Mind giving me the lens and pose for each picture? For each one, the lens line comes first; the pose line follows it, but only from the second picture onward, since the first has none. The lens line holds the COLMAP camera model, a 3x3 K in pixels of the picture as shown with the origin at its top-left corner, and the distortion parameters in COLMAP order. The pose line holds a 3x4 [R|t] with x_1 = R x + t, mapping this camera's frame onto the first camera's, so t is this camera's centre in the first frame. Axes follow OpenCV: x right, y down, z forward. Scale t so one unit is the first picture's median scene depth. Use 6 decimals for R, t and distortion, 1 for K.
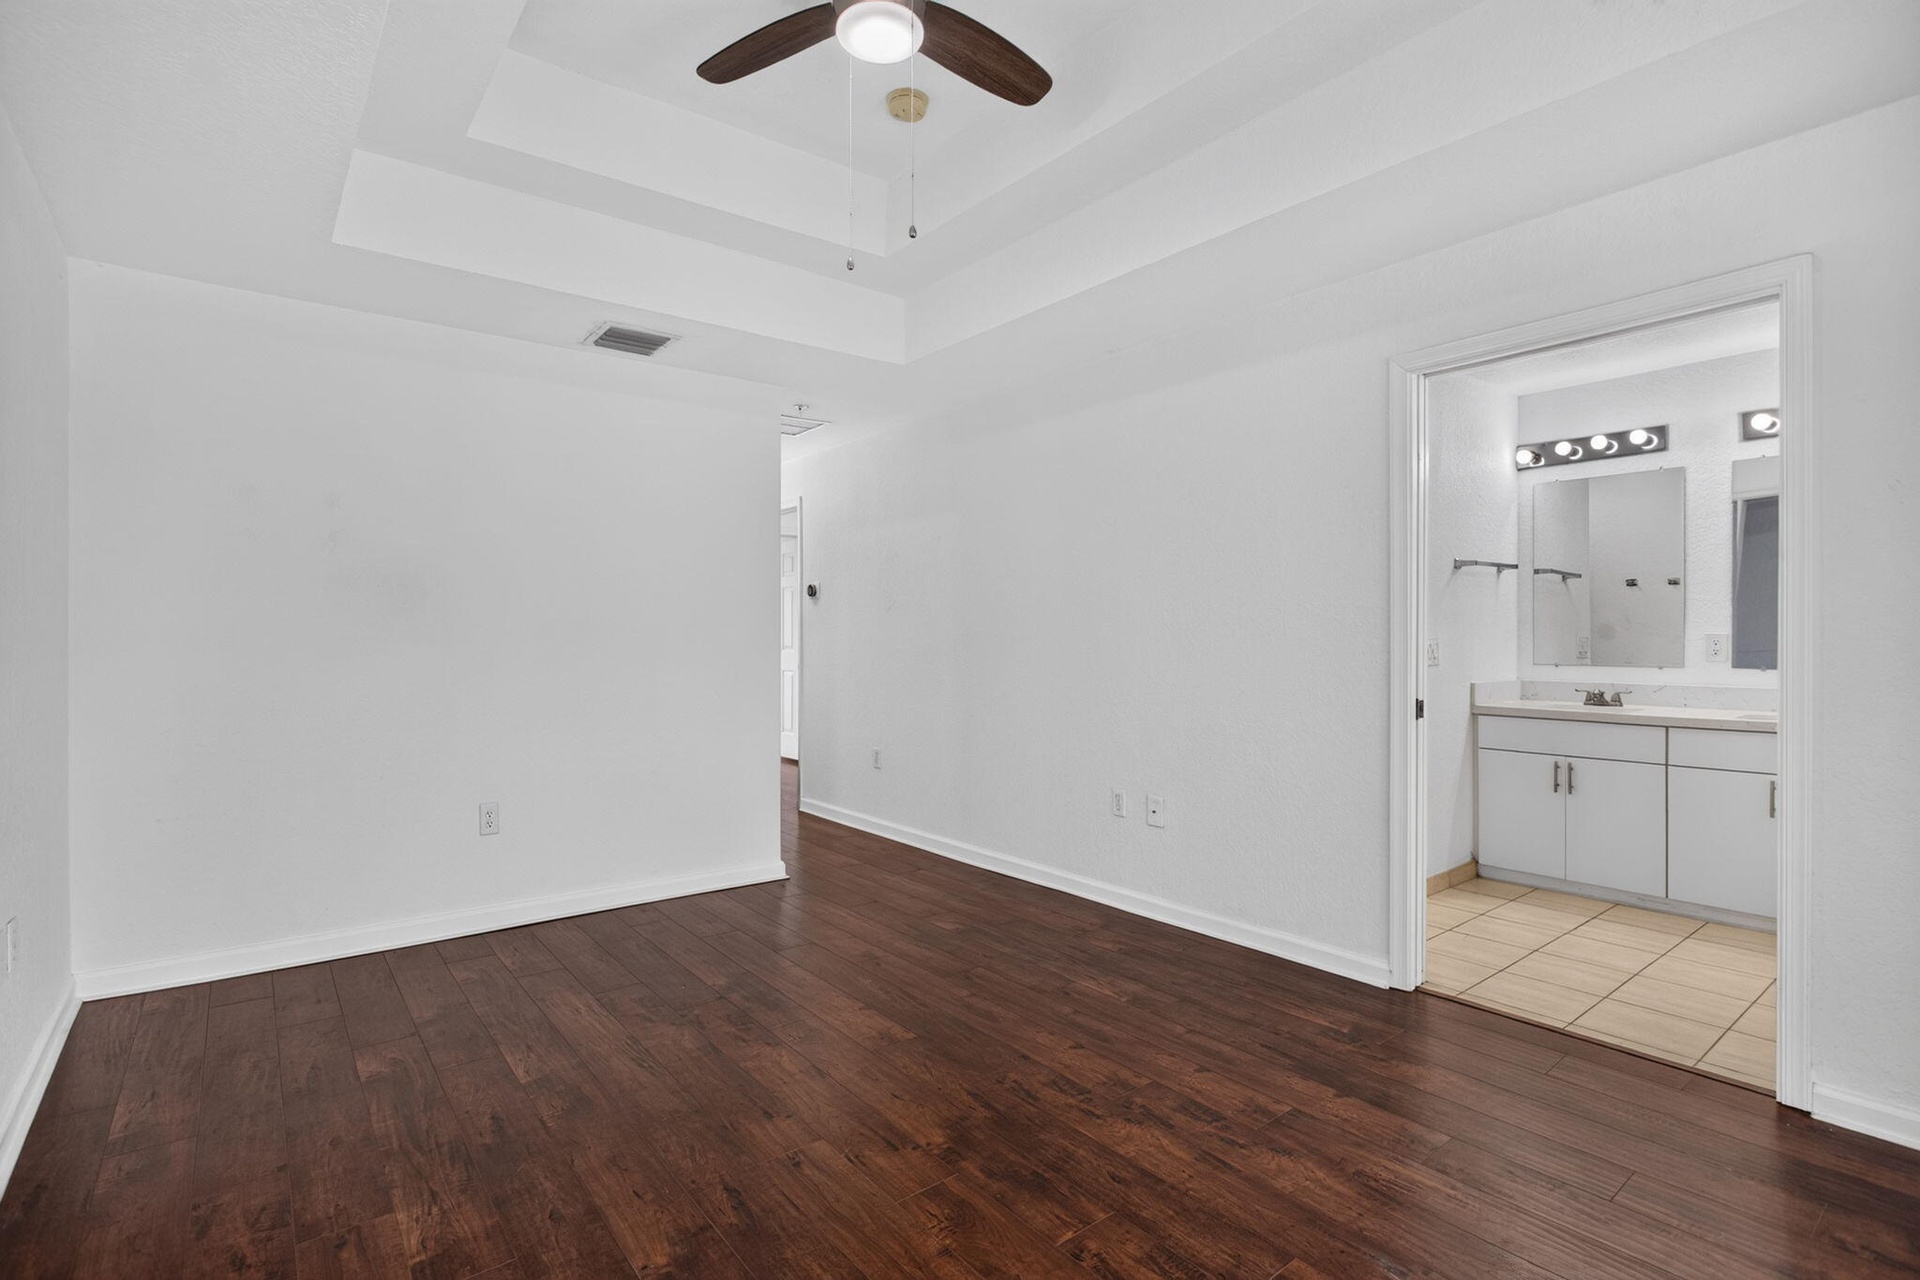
lens RADIAL K [[911.7, 0, 953.5], [0, 911.7, 634.9], [0, 0, 1]] dist [-0.001712, -0.000774]
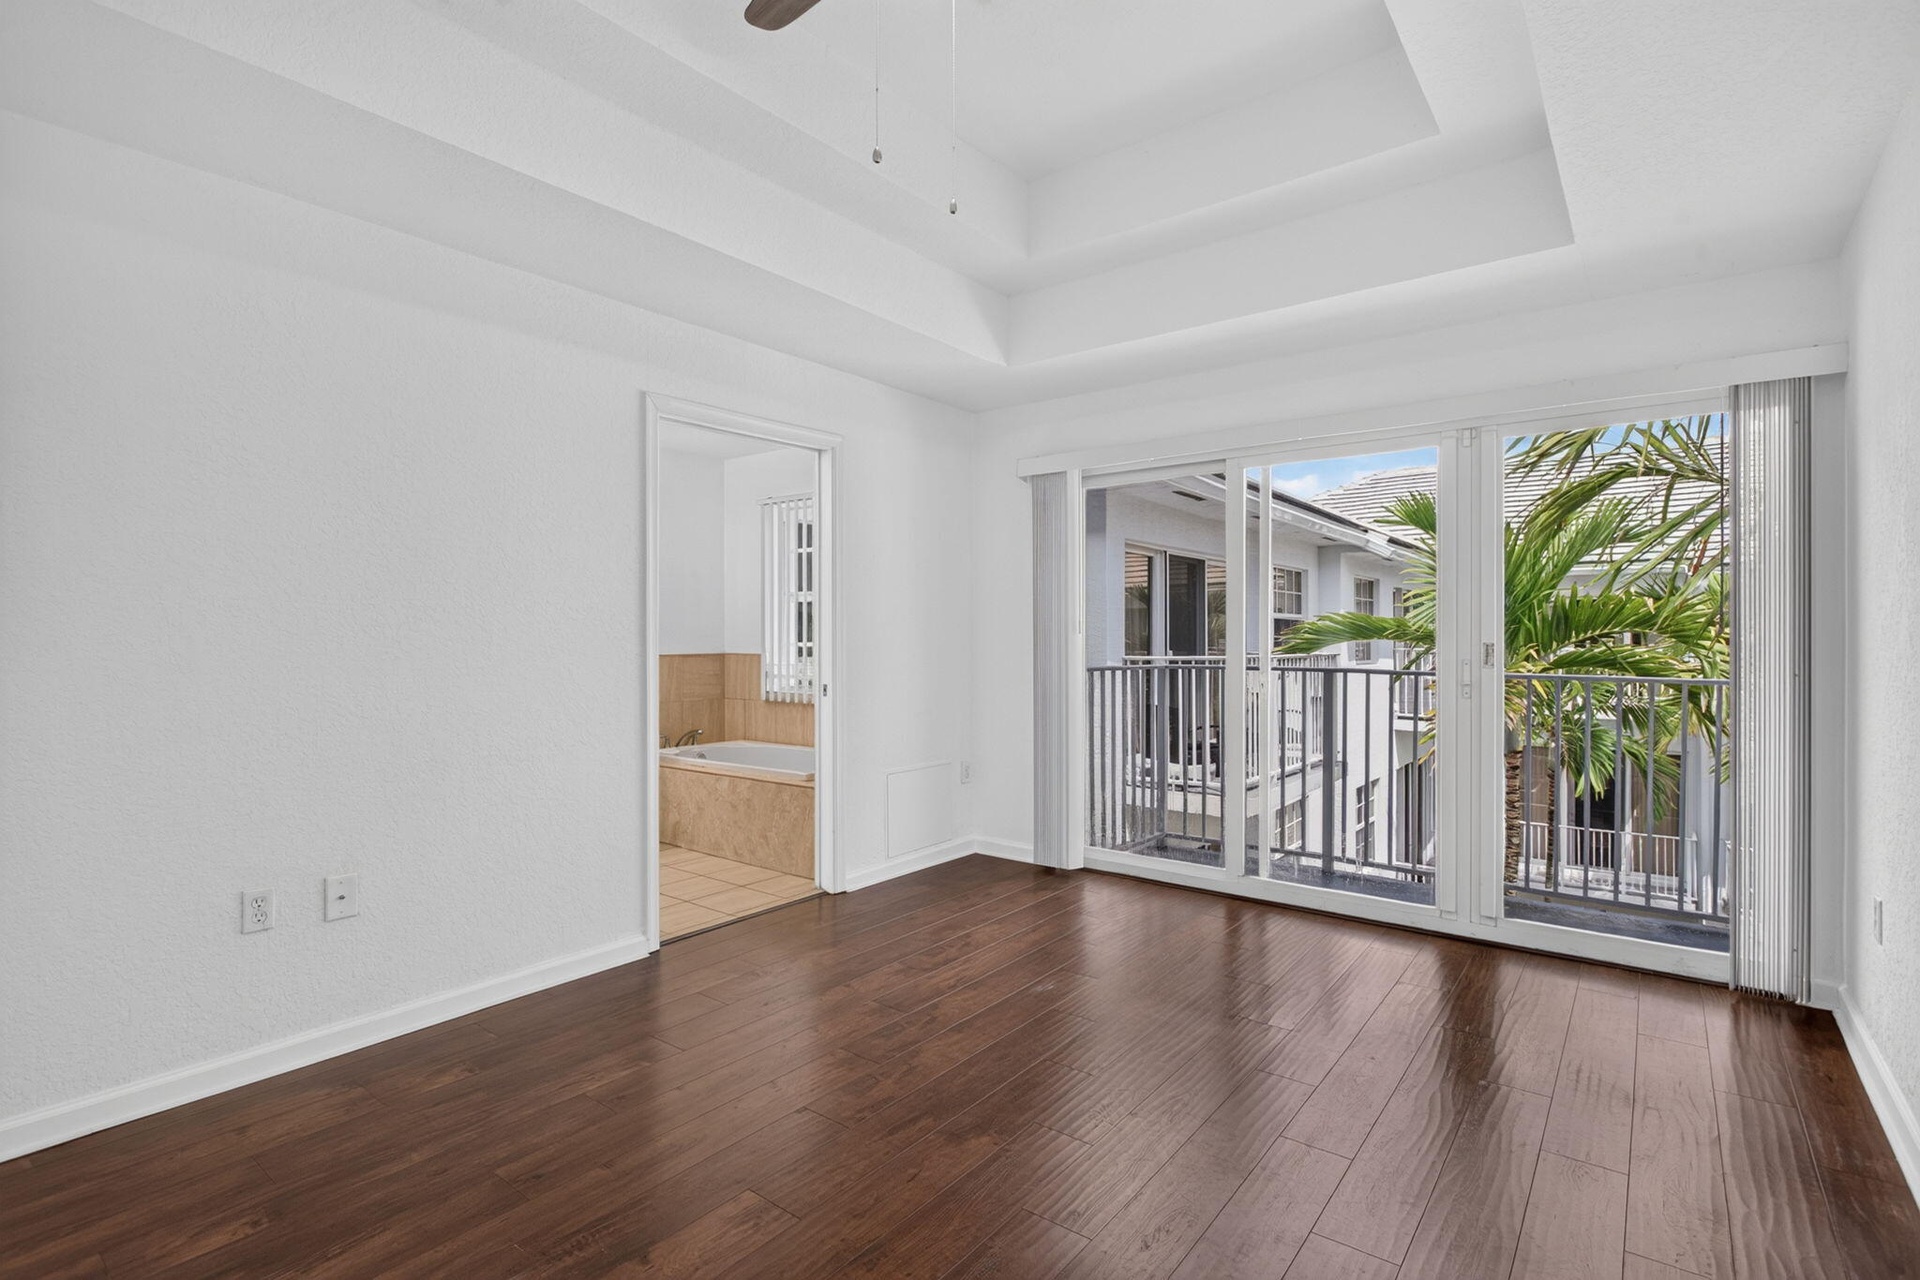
lens RADIAL K [[911.7, 0, 953.1], [0, 911.7, 641.5], [0, 0, 1]] dist [-0.001712, -0.000774]
pose [[-0.236621, -0.003017, 0.971597, -0.502543], [0.001078, 0.999994, 0.003368, -0.000030], [-0.971601, 0.001844, -0.236616, 0.649305]]
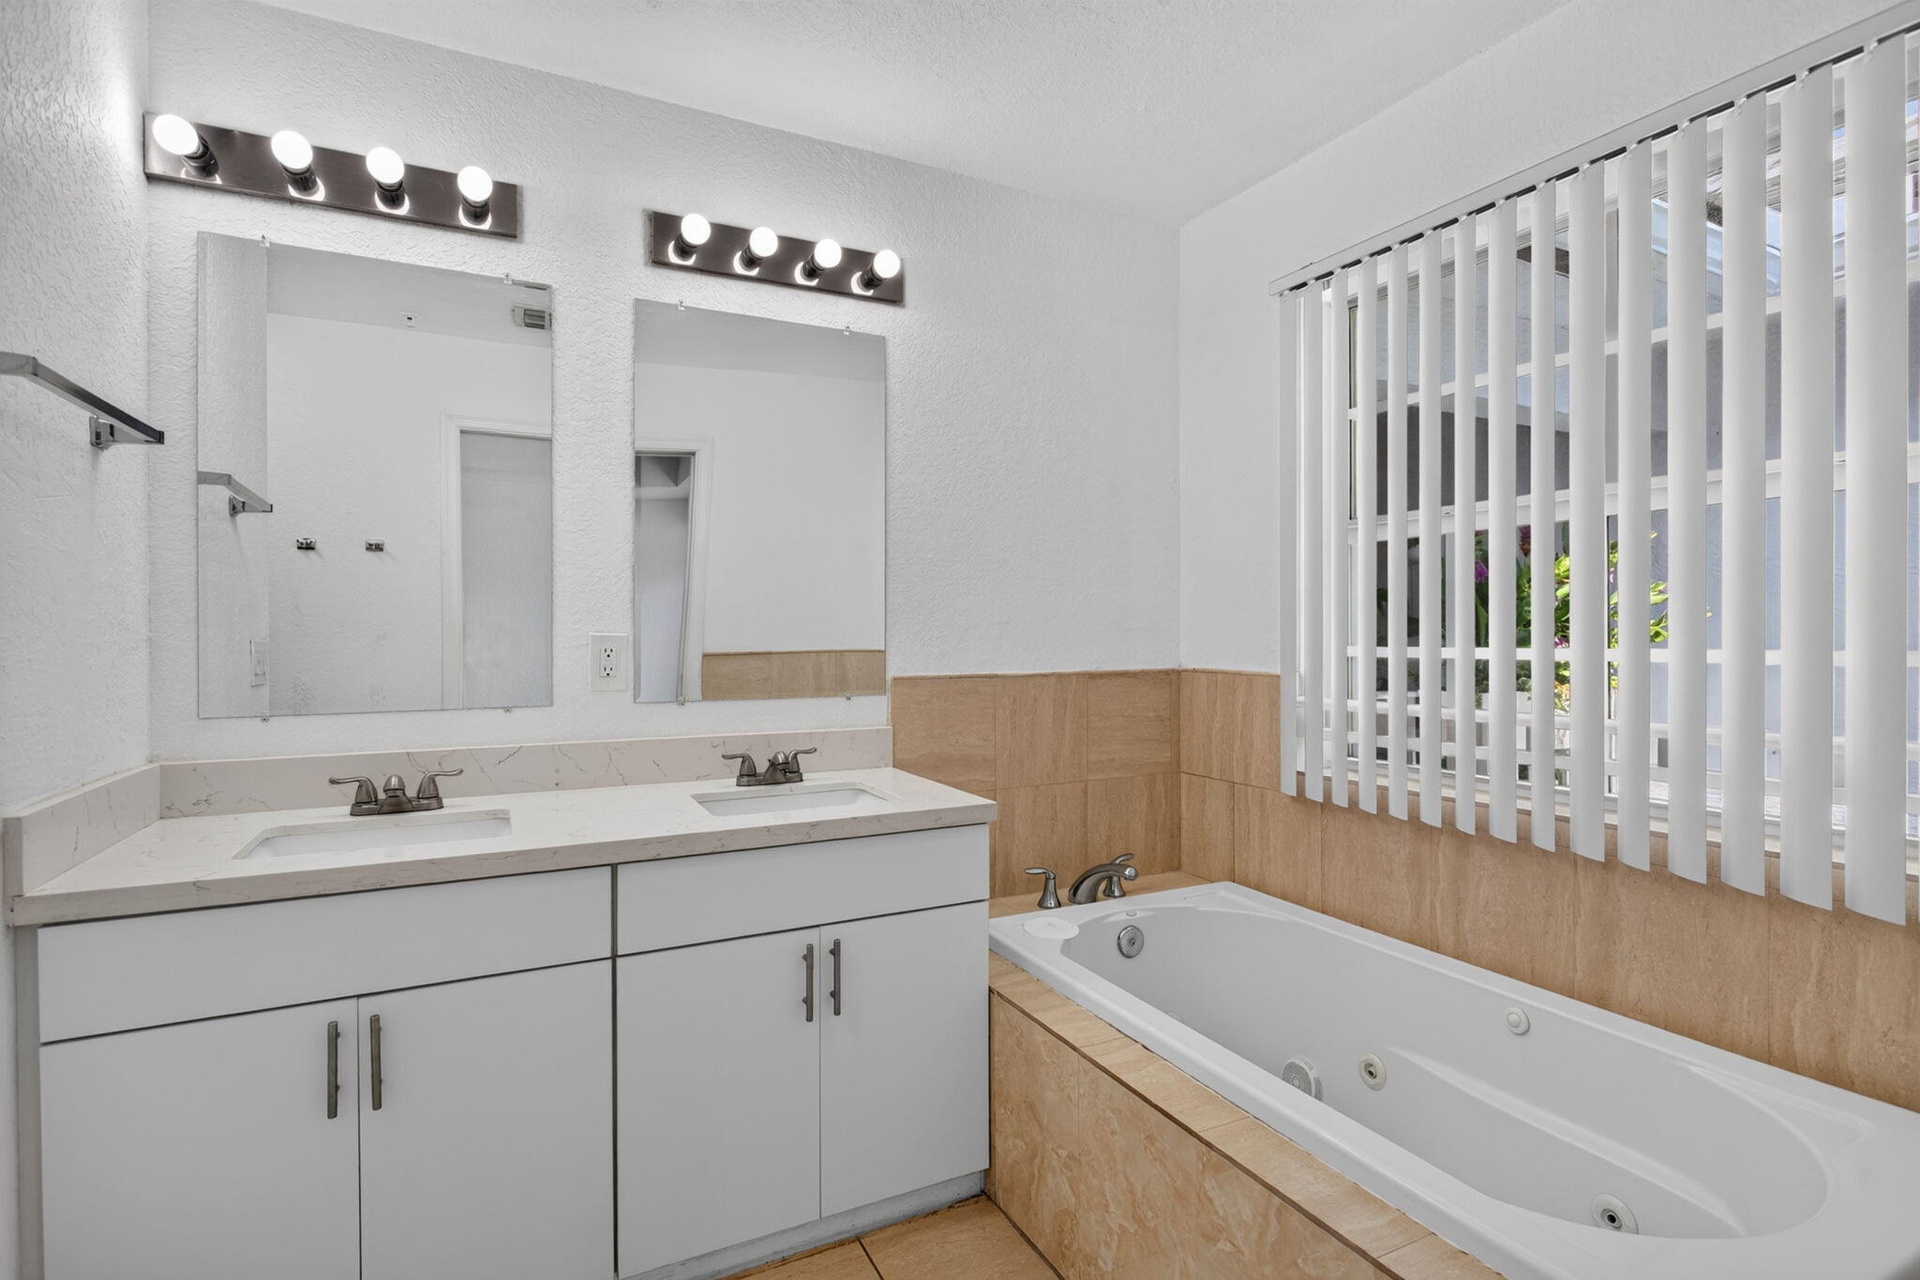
lens RADIAL K [[911.7, 0, 945.8], [0, 911.7, 635.9], [0, 0, 1]] dist [-0.001712, -0.000774]
pose [[0.202811, -0.005969, 0.979200, 0.370814], [0.000316, 0.999982, 0.006030, -0.003493], [-0.979218, -0.000914, 0.202809, 0.691893]]
